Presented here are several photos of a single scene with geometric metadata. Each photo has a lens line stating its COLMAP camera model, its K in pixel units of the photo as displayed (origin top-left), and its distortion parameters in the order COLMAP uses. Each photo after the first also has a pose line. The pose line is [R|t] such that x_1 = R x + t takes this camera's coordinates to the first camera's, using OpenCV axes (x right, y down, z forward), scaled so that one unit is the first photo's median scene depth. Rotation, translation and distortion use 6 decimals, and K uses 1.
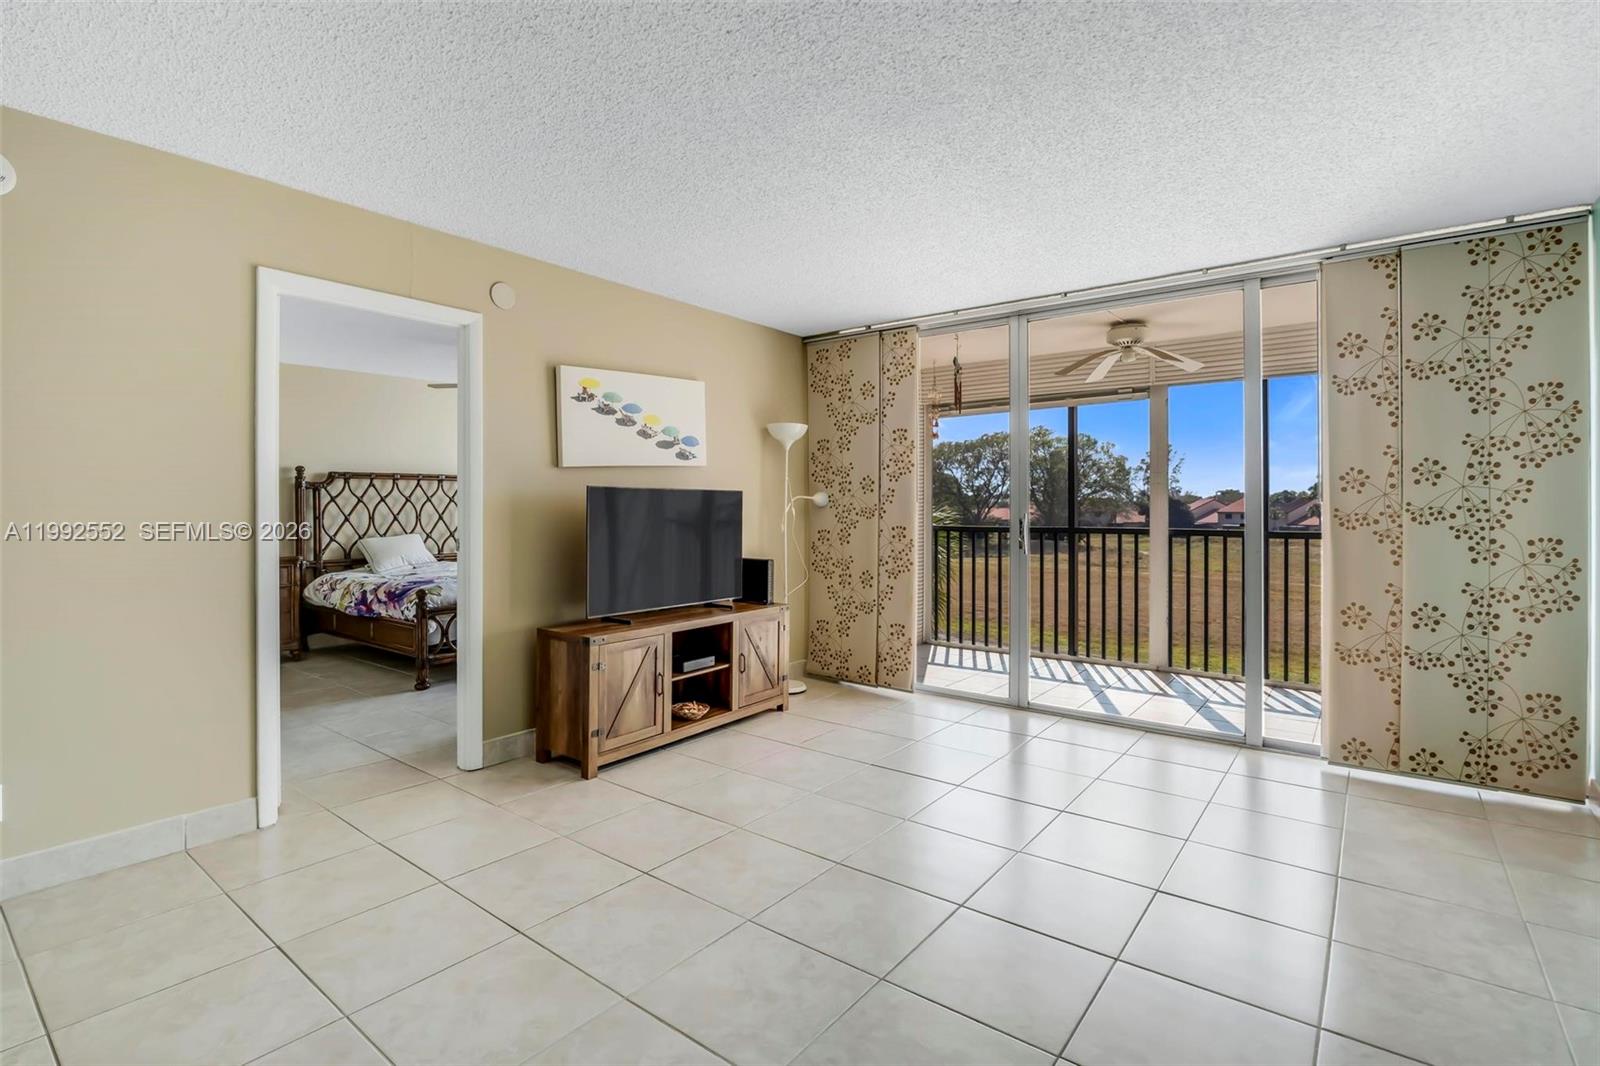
lens RADIAL K [[760.9, 0, 805.2], [0, 760.9, 505.5], [0, 0, 1]] dist [-0.003261, -0.000266]
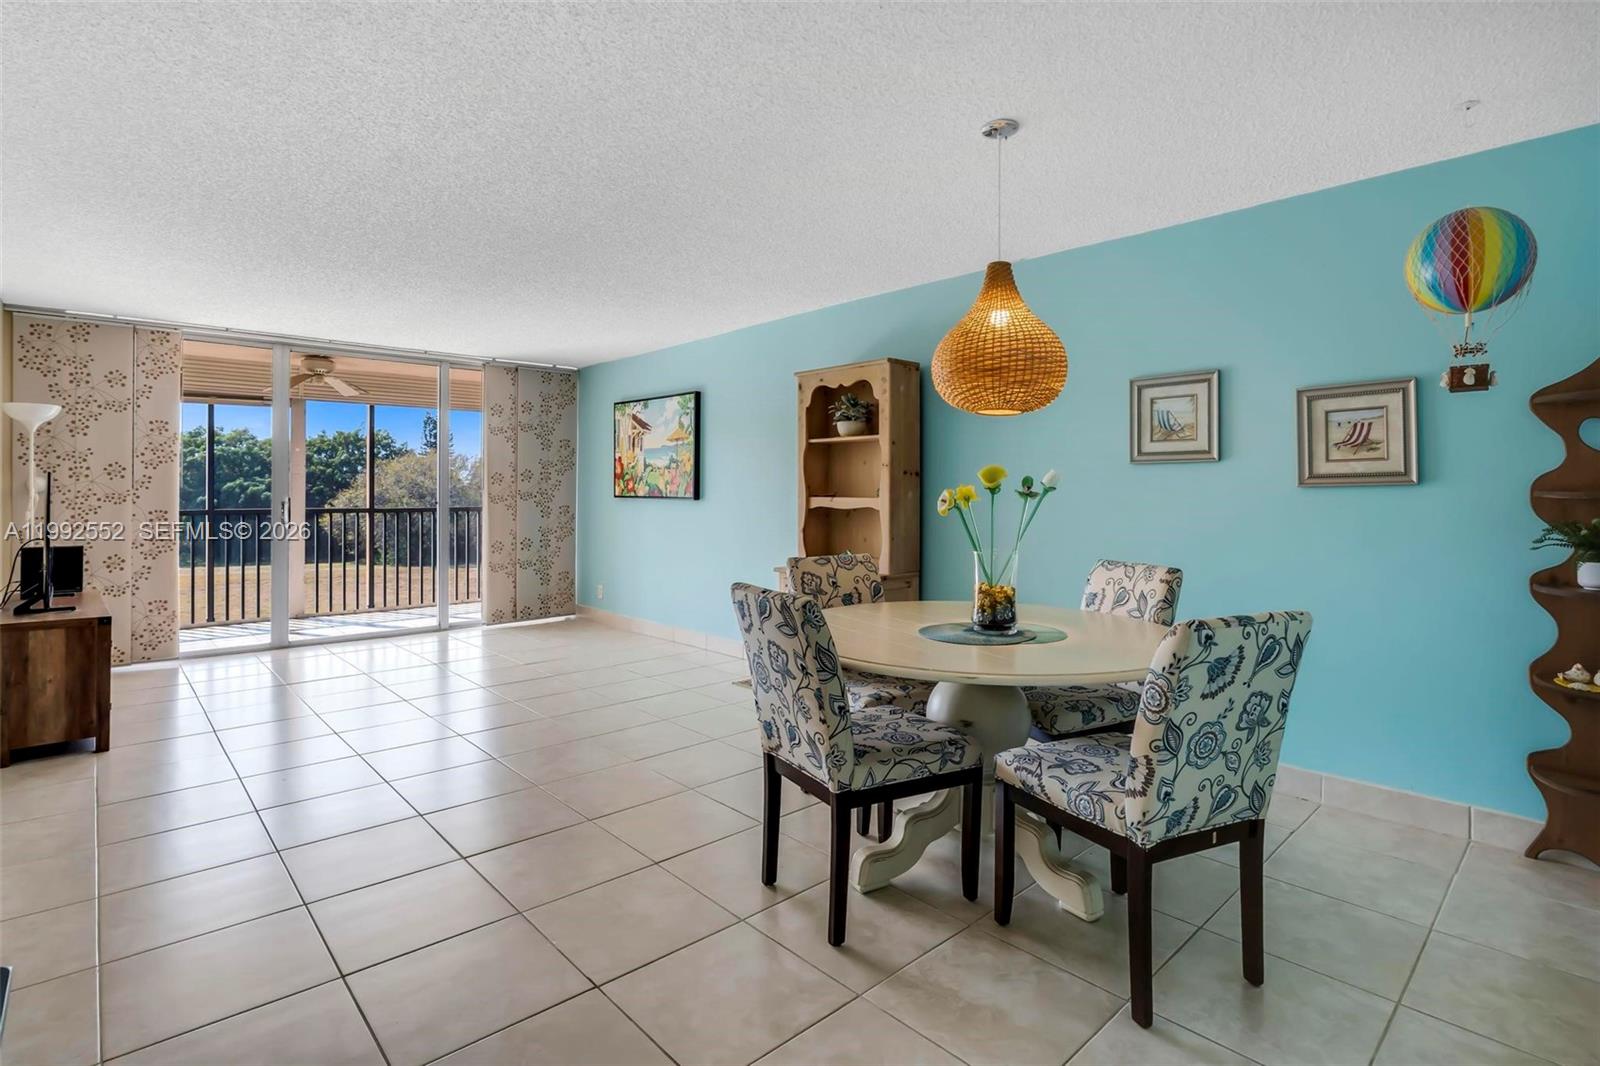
lens RADIAL K [[760.9, 0, 805.2], [0, 760.9, 505.5], [0, 0, 1]] dist [-0.003261, -0.000266]
pose [[0.177172, -0.019781, 0.983981, -1.057795], [-0.003553, 0.999779, 0.020739, -0.007376], [-0.984173, -0.007170, 0.177063, -0.133790]]
